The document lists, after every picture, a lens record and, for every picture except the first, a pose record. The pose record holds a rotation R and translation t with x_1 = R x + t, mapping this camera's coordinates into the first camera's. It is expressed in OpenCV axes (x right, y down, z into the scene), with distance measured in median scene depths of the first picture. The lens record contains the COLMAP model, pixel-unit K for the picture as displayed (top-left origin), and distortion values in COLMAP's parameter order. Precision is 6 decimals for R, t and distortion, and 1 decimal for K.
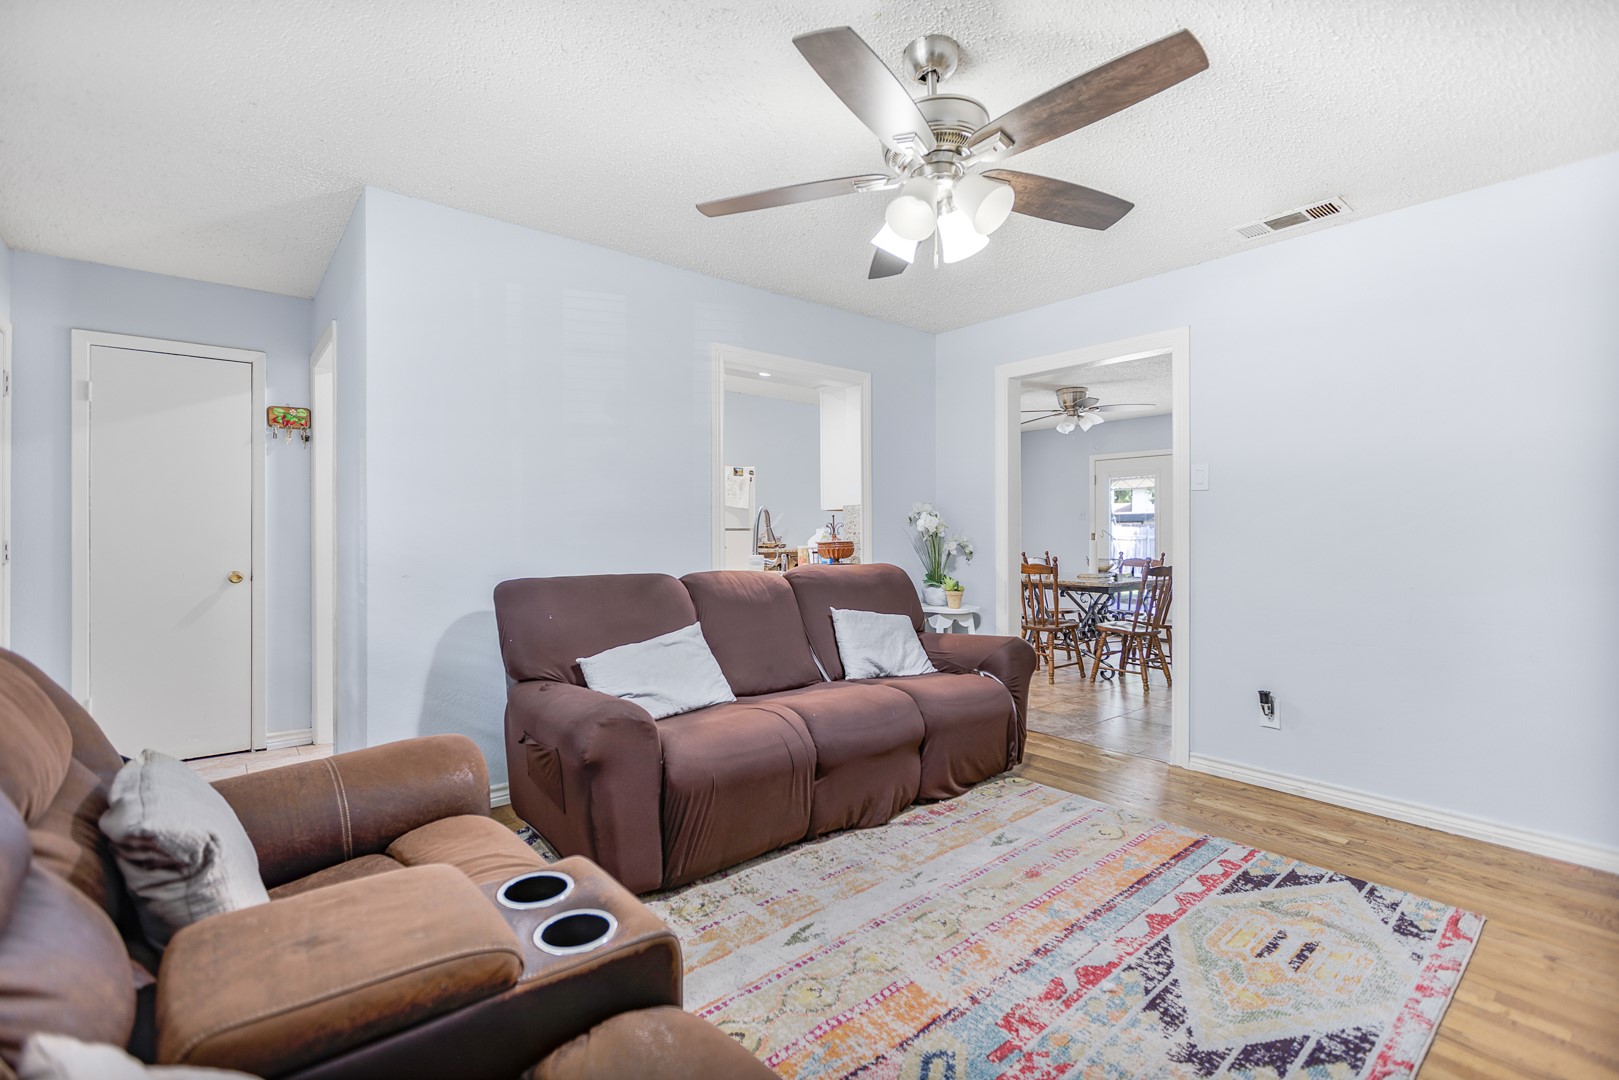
lens RADIAL K [[728.8, 0, 811.3], [0, 728.8, 537.7], [0, 0, 1]] dist [0.000493, -0.000078]
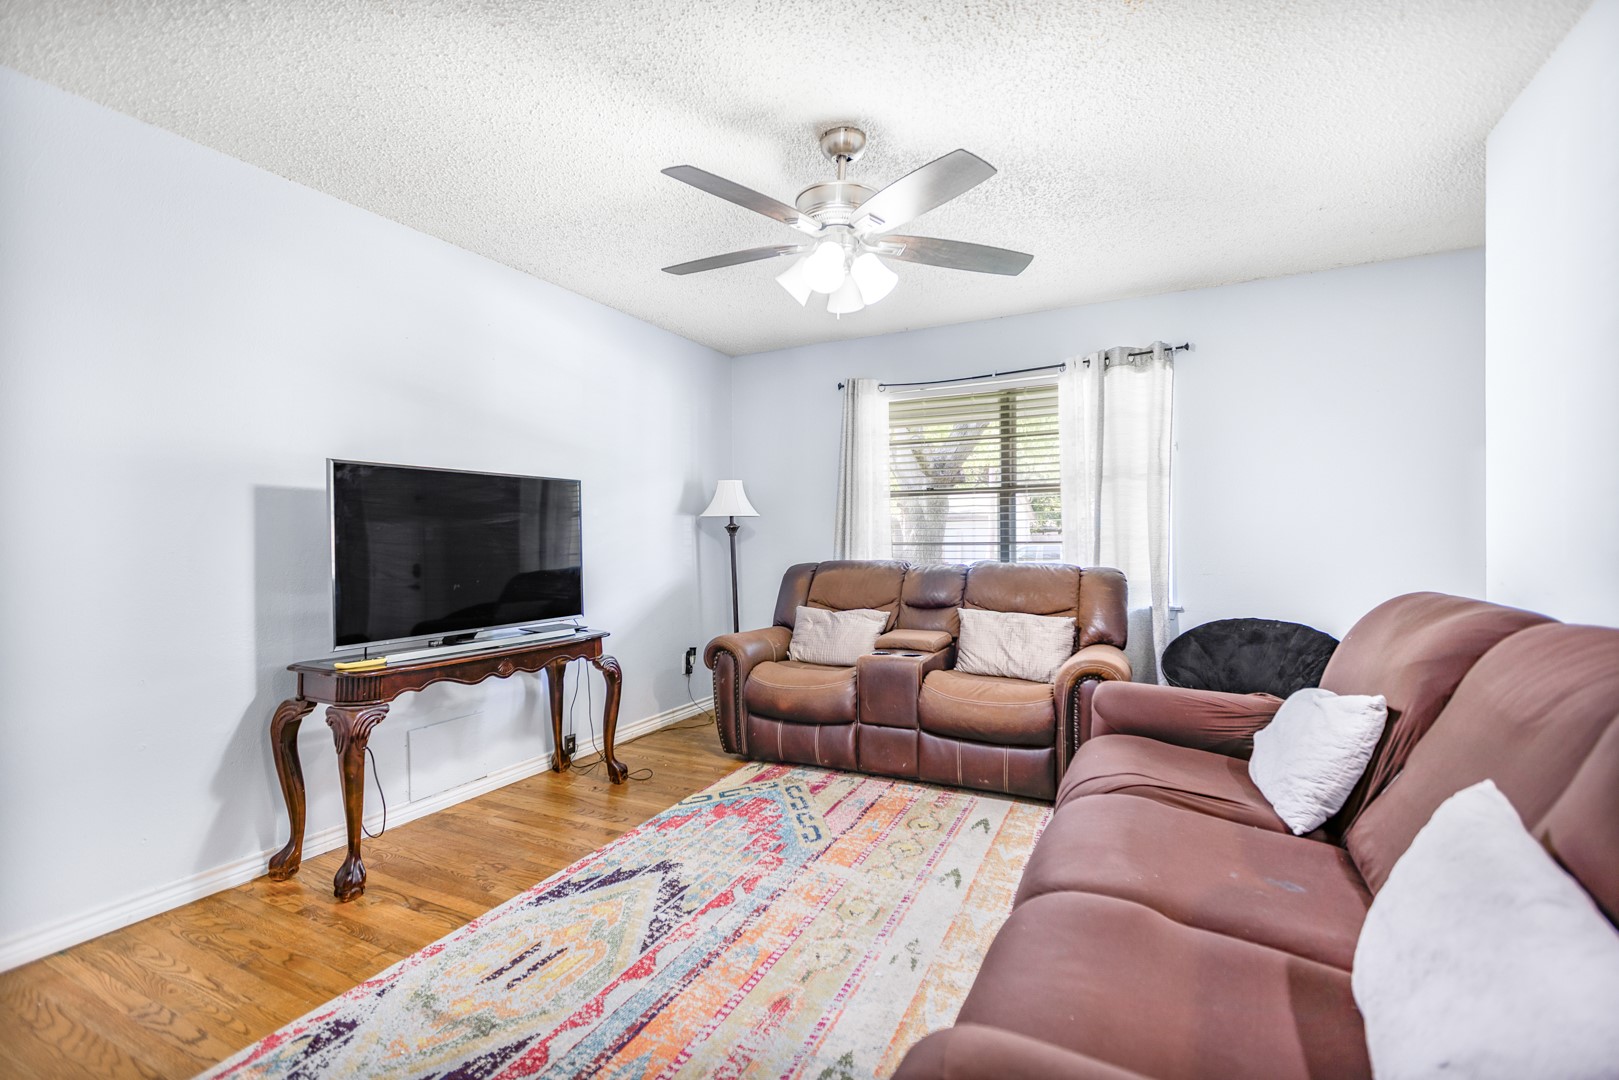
lens RADIAL K [[728.8, 0, 808.8], [0, 728.8, 541.7], [0, 0, 1]] dist [0.000493, -0.000078]
pose [[-0.918951, 0.004950, -0.394342, 0.688422], [0.002054, 0.999968, 0.007765, -0.010199], [0.394367, 0.006326, -0.918931, 2.052874]]
